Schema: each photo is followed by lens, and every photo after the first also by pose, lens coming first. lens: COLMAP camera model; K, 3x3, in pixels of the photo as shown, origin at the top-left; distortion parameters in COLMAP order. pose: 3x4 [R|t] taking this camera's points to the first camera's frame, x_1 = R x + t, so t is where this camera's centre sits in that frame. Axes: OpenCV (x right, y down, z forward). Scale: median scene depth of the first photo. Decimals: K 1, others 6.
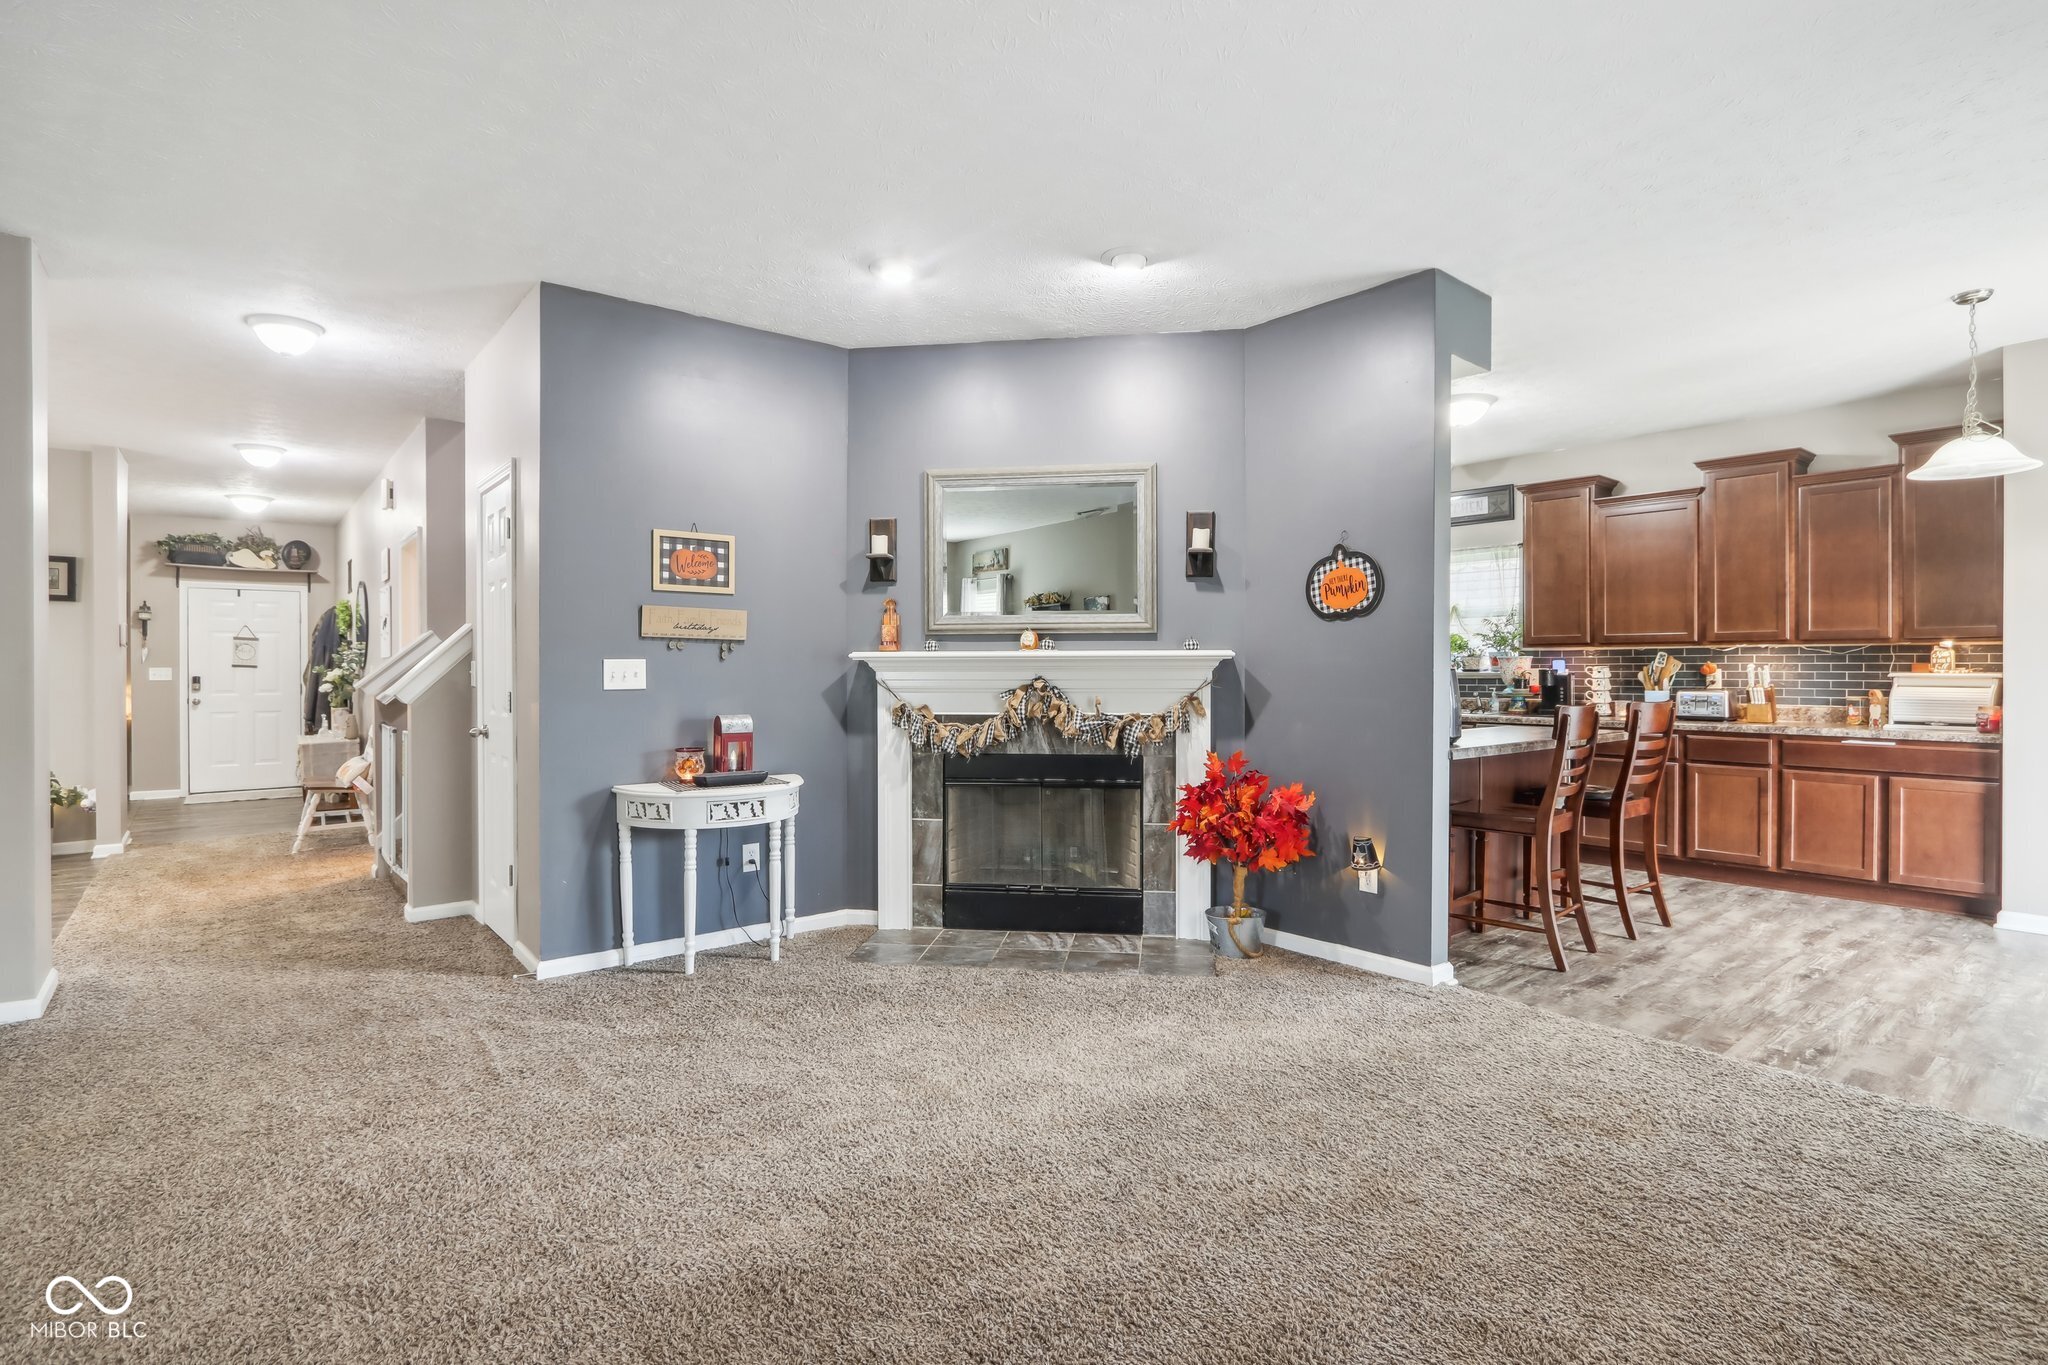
lens RADIAL K [[975.4, 0, 1037.4], [0, 975.4, 680.9], [0, 0, 1]] dist [-0.014331, 0.000973]
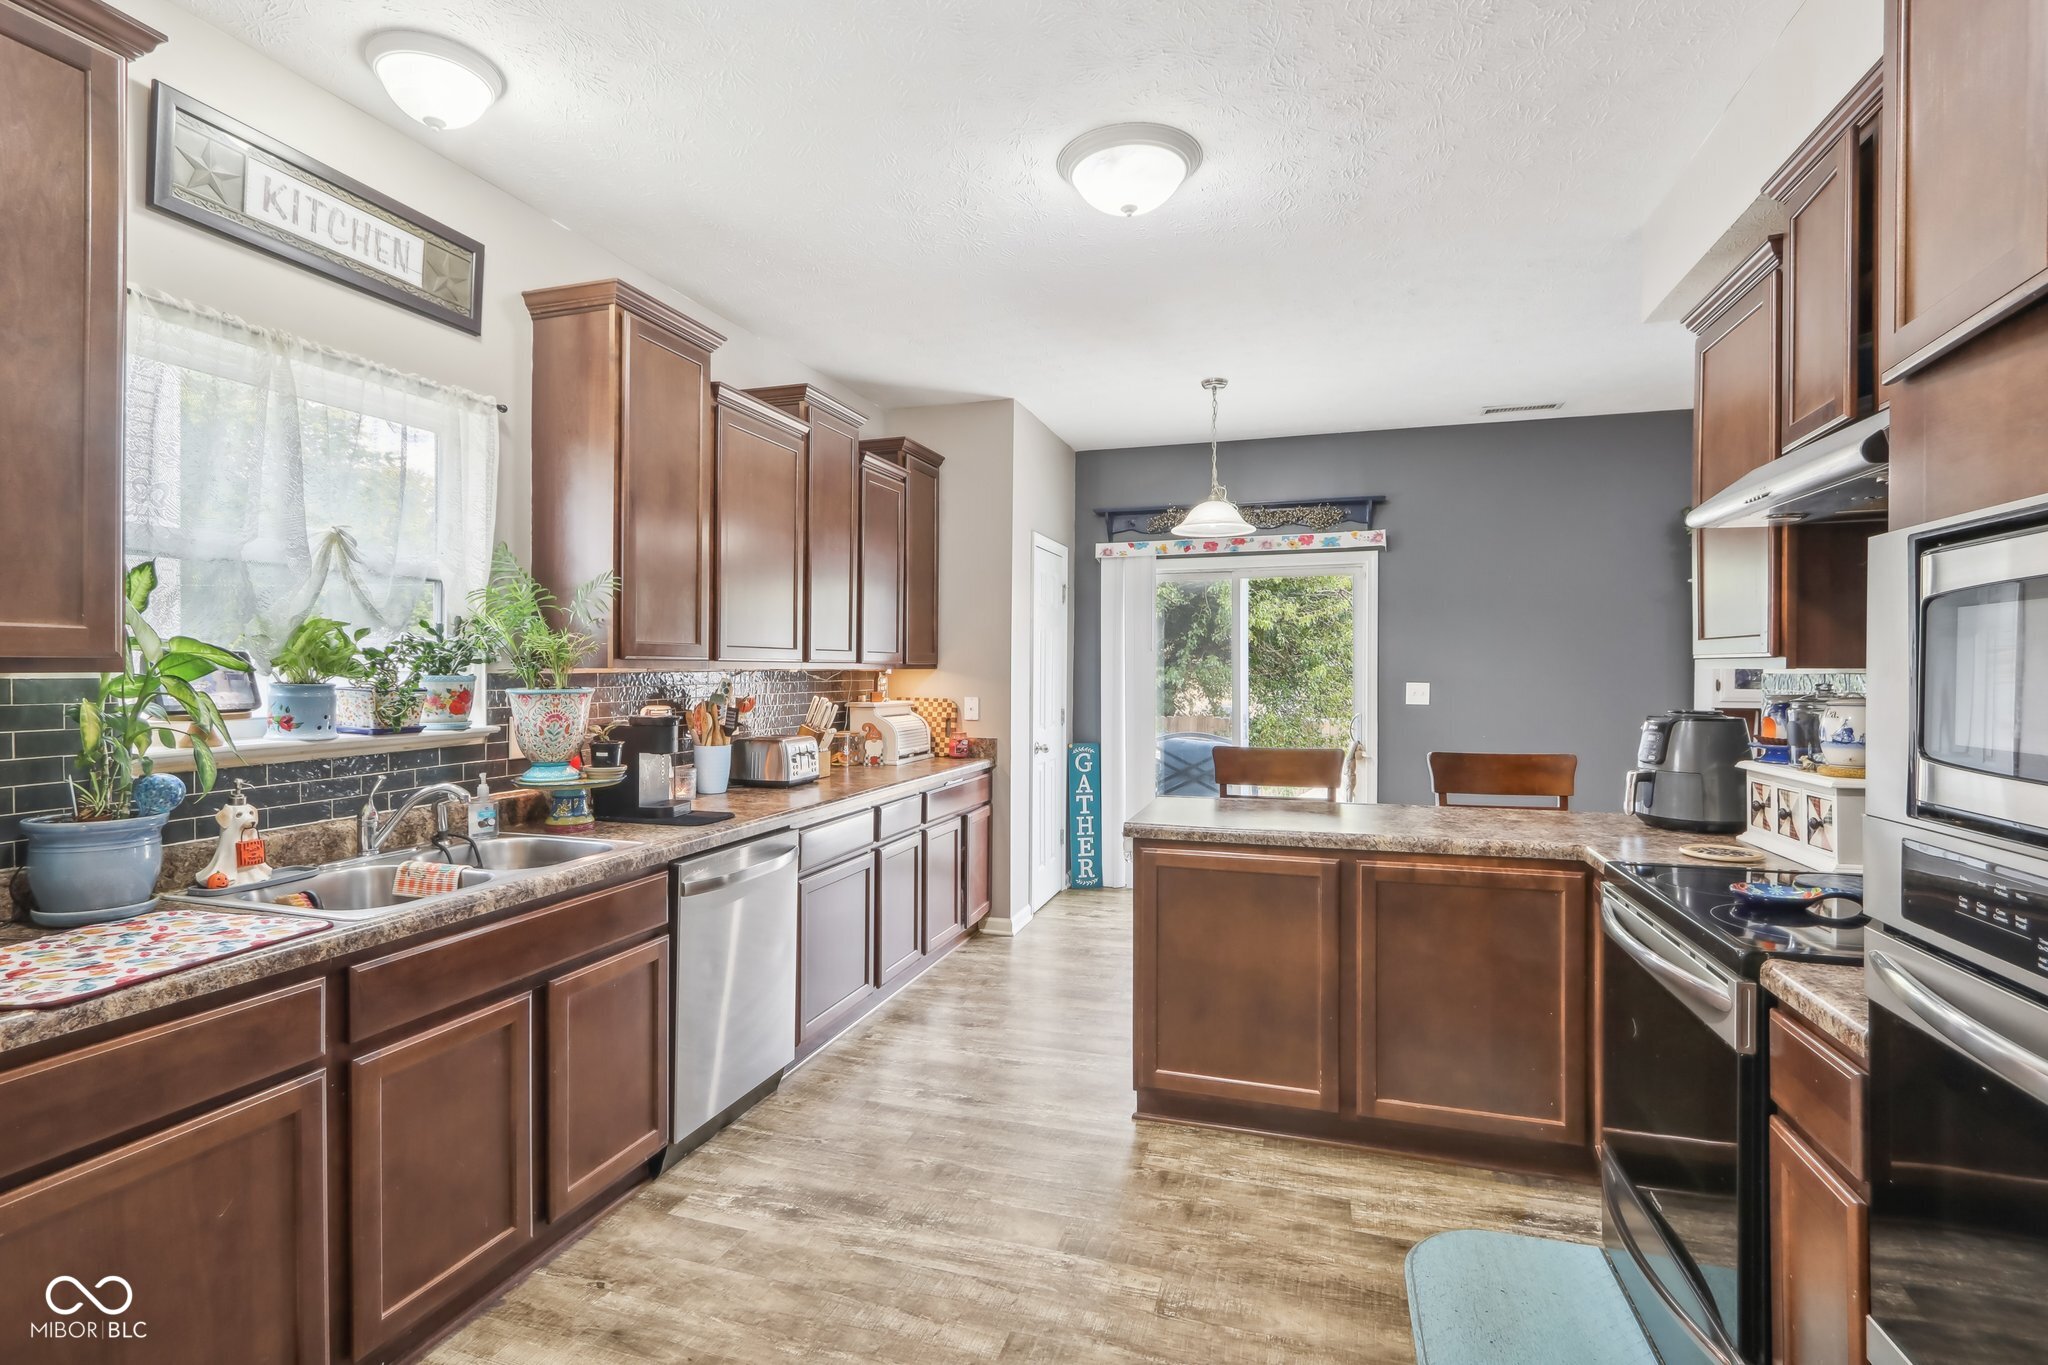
lens RADIAL K [[975.4, 0, 1002.1], [0, 975.4, 671.0], [0, 0, 1]] dist [-0.014331, 0.000973]
pose [[-0.530625, -0.001876, 0.847605, 0.064882], [0.009964, 0.999915, 0.008451, -0.043953], [-0.847548, 0.012930, -0.530561, 1.385206]]
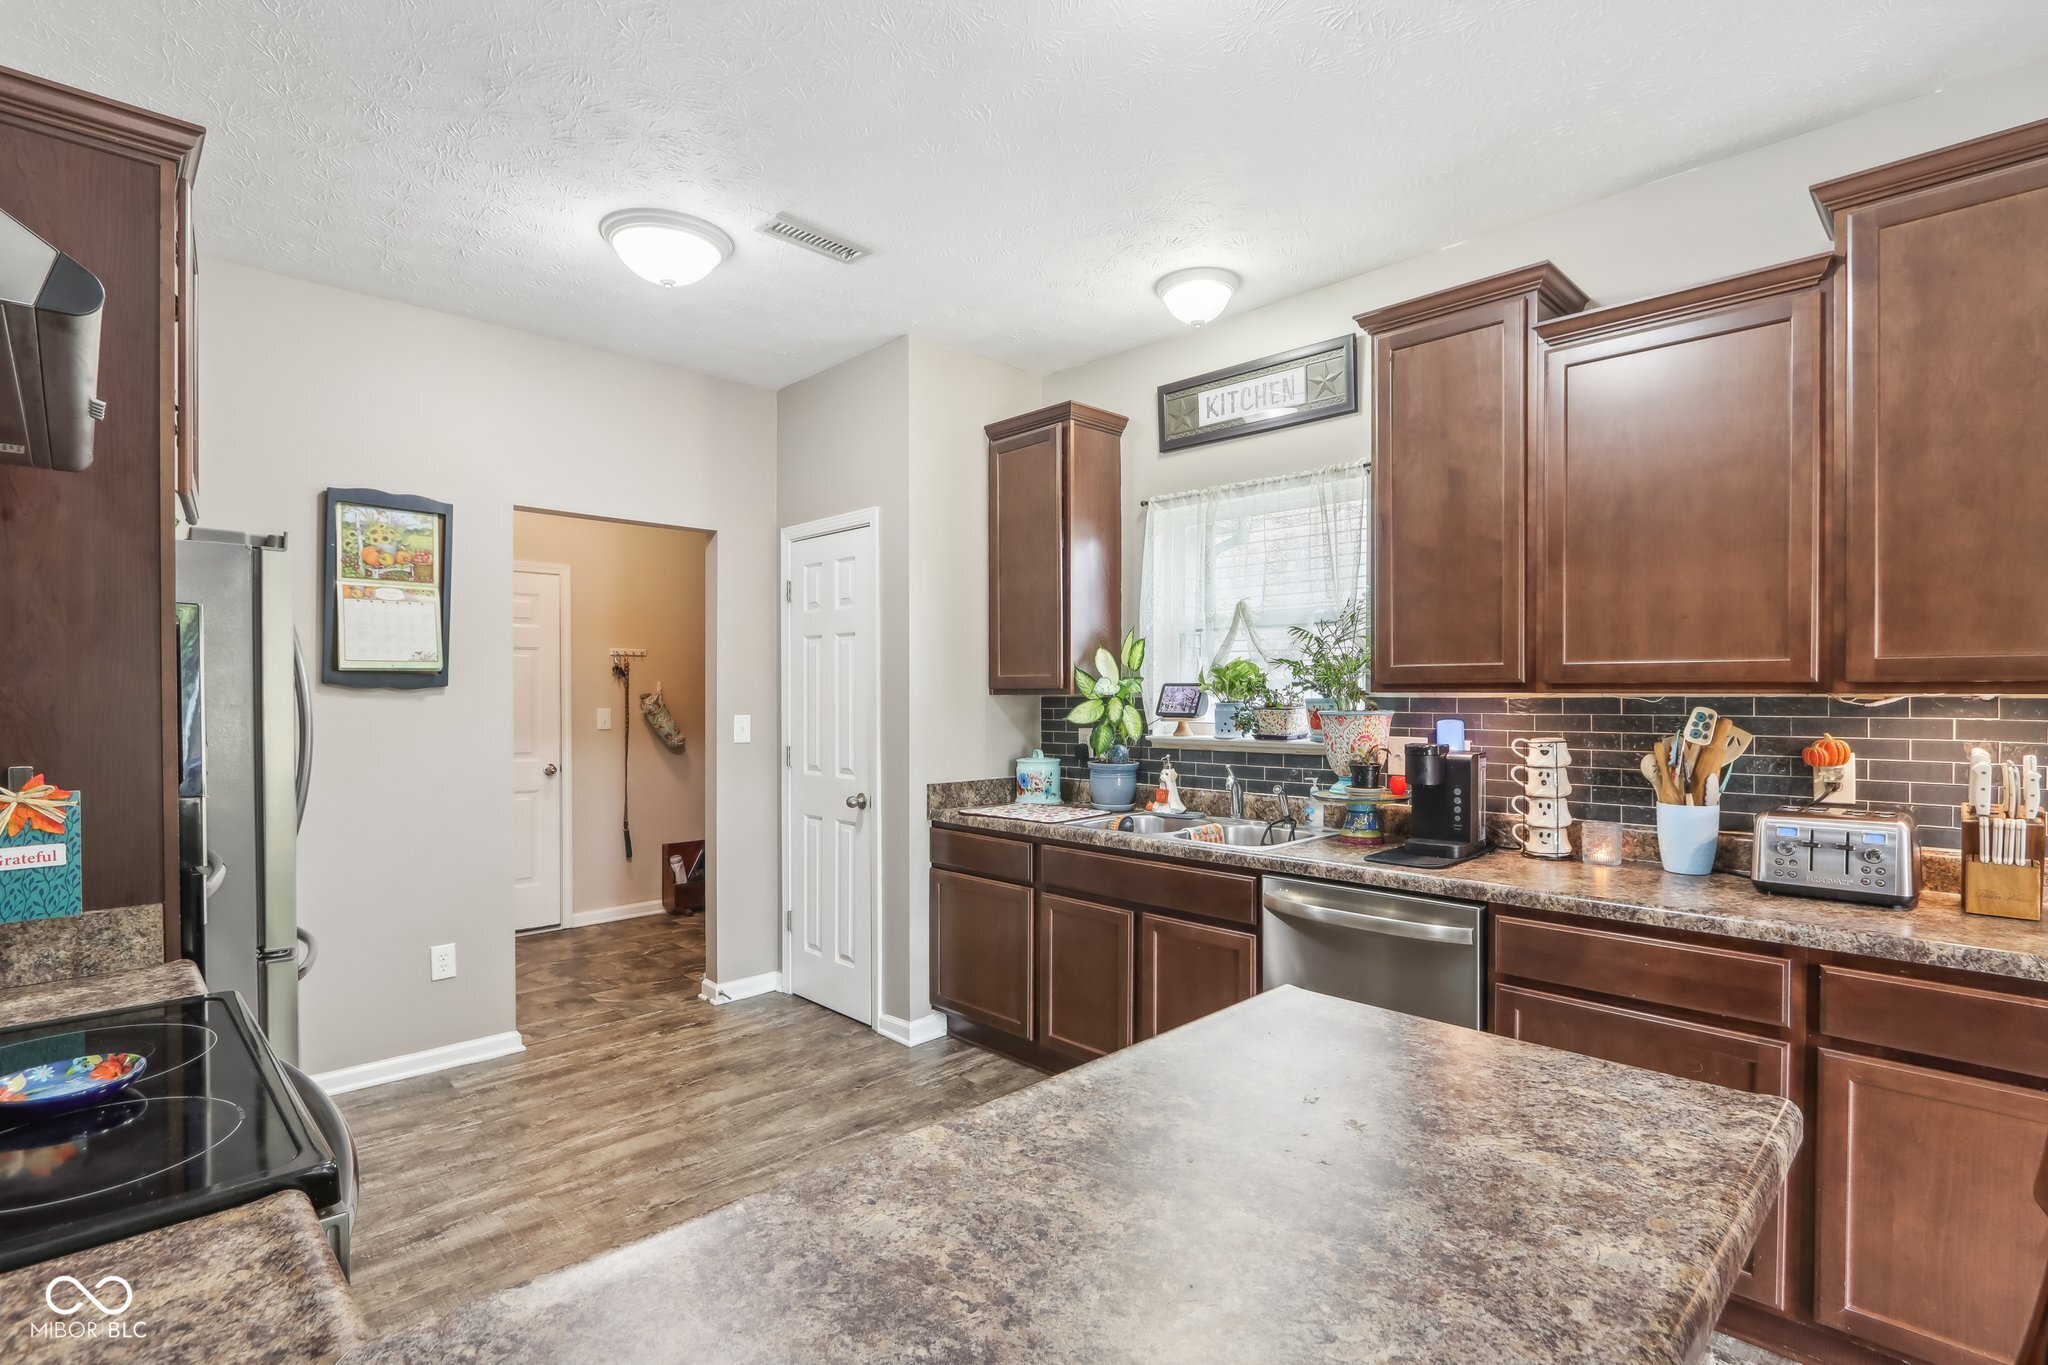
lens RADIAL K [[975.4, 0, 1028.8], [0, 975.4, 704.8], [0, 0, 1]] dist [-0.014331, 0.000973]
pose [[0.996177, -0.001351, 0.087347, 0.396835], [0.001259, 0.999999, 0.001110, -0.037072], [-0.087348, -0.000996, 0.996177, 0.743634]]
